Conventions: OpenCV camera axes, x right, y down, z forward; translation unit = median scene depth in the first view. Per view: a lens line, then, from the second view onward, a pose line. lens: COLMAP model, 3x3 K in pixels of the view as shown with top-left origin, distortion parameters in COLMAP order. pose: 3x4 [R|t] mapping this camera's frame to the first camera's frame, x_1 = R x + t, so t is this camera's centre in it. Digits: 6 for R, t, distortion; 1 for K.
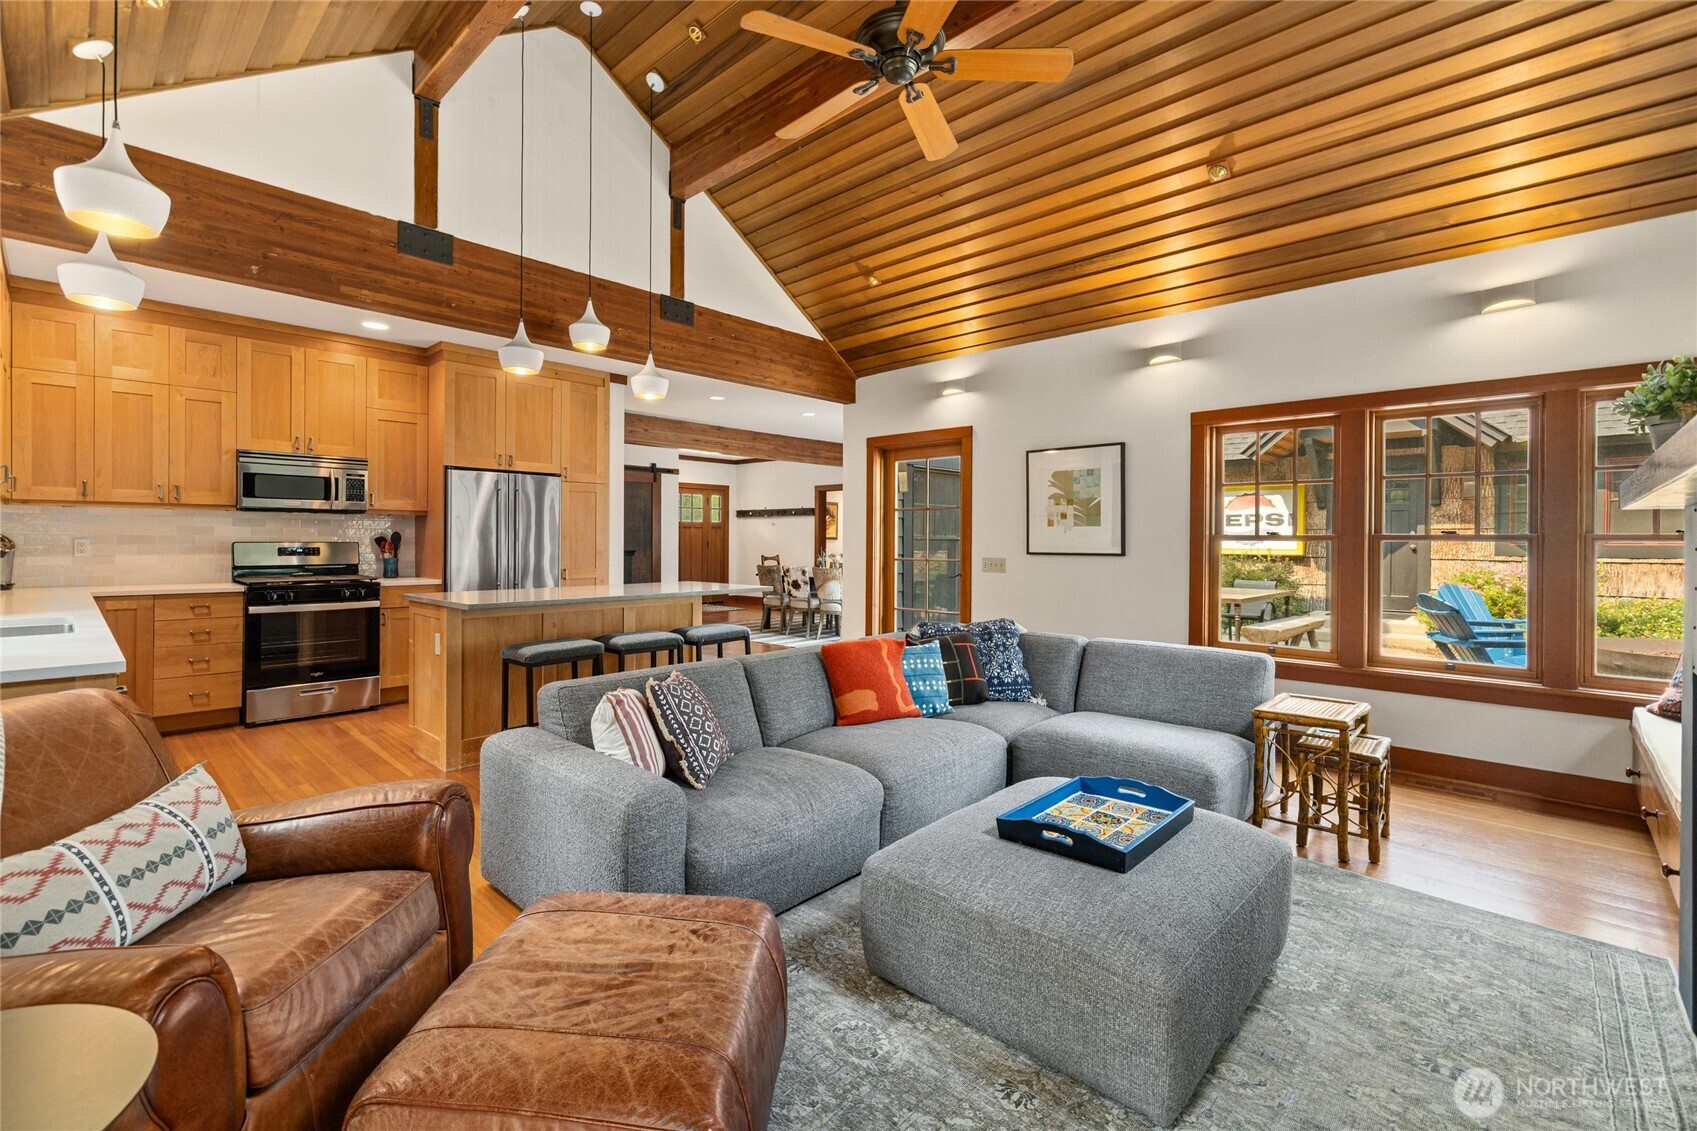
lens RADIAL K [[726.8, 0, 832.8], [0, 726.8, 551.0], [0, 0, 1]] dist [0.000668, 0.000273]
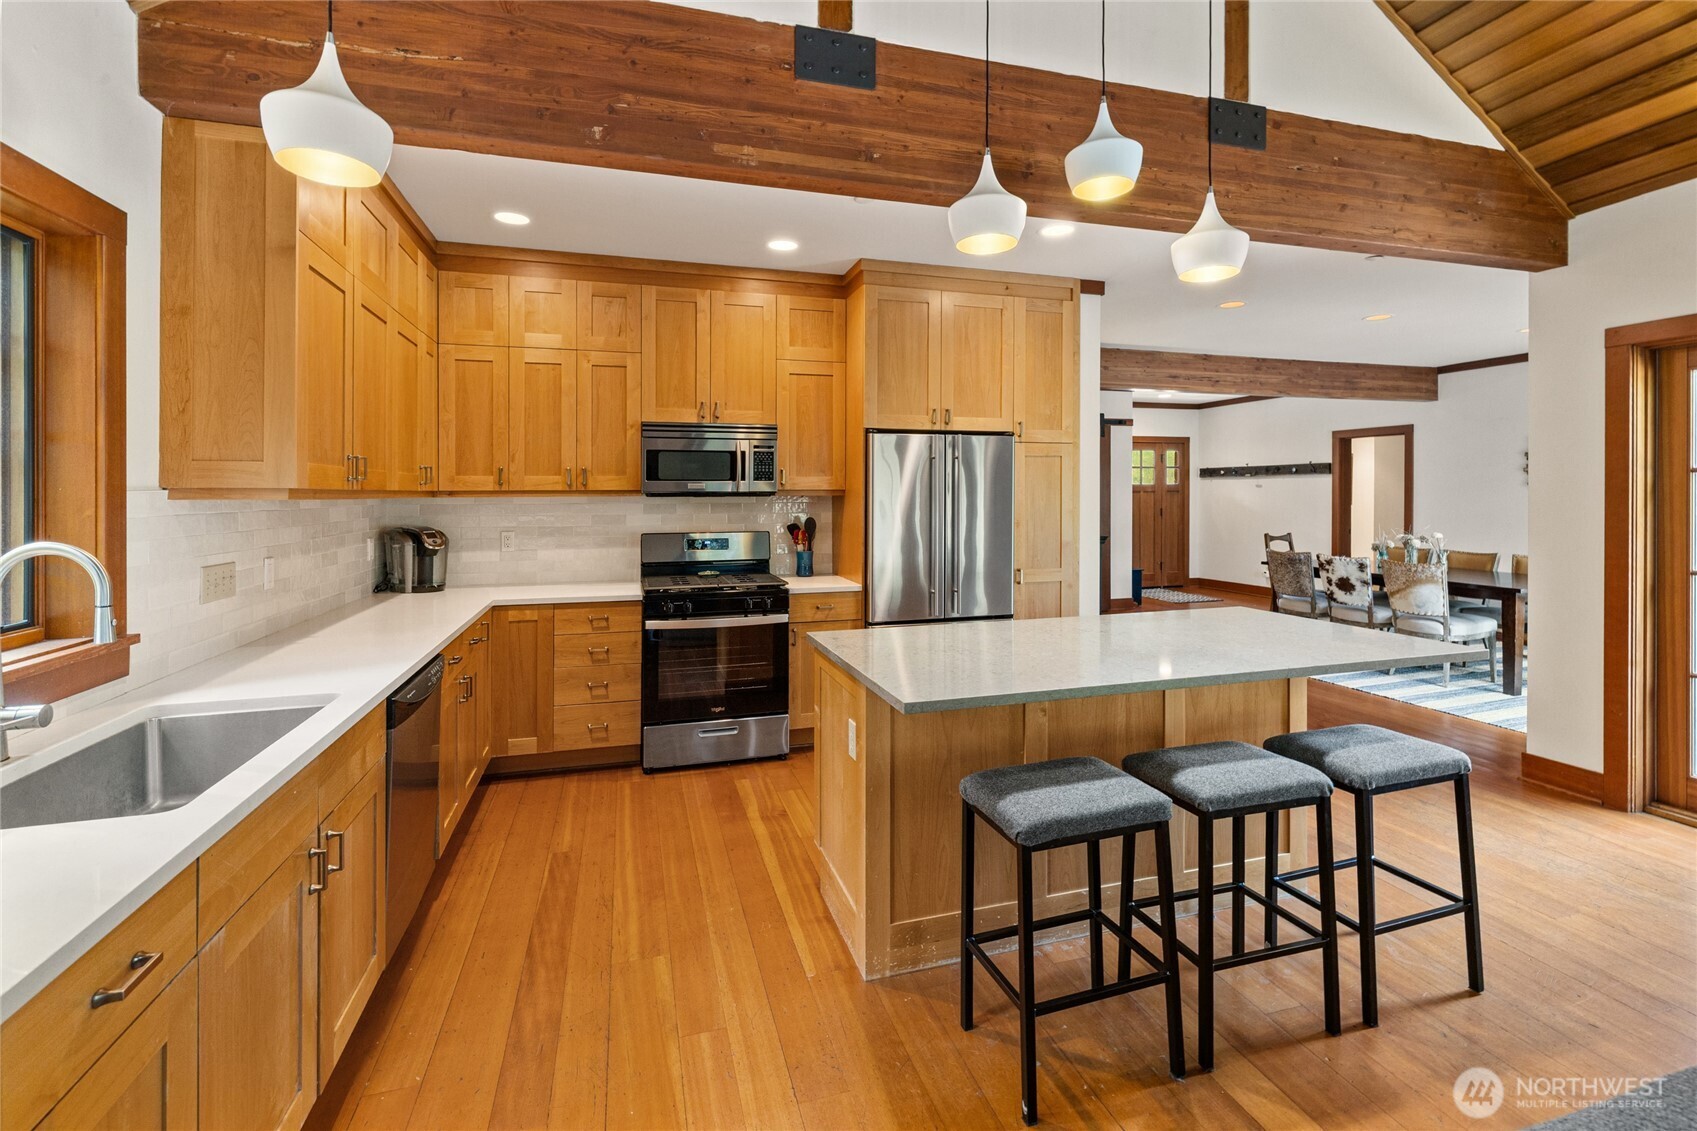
lens RADIAL K [[736.7, 0, 844.6], [0, 736.7, 502.1], [0, 0, 1]] dist [0.000266, 0.000285]
pose [[0.866647, -0.004583, -0.498900, -0.198076], [0.000839, 0.999970, -0.007729, -0.041059], [0.498920, 0.006279, 0.866625, 0.377732]]
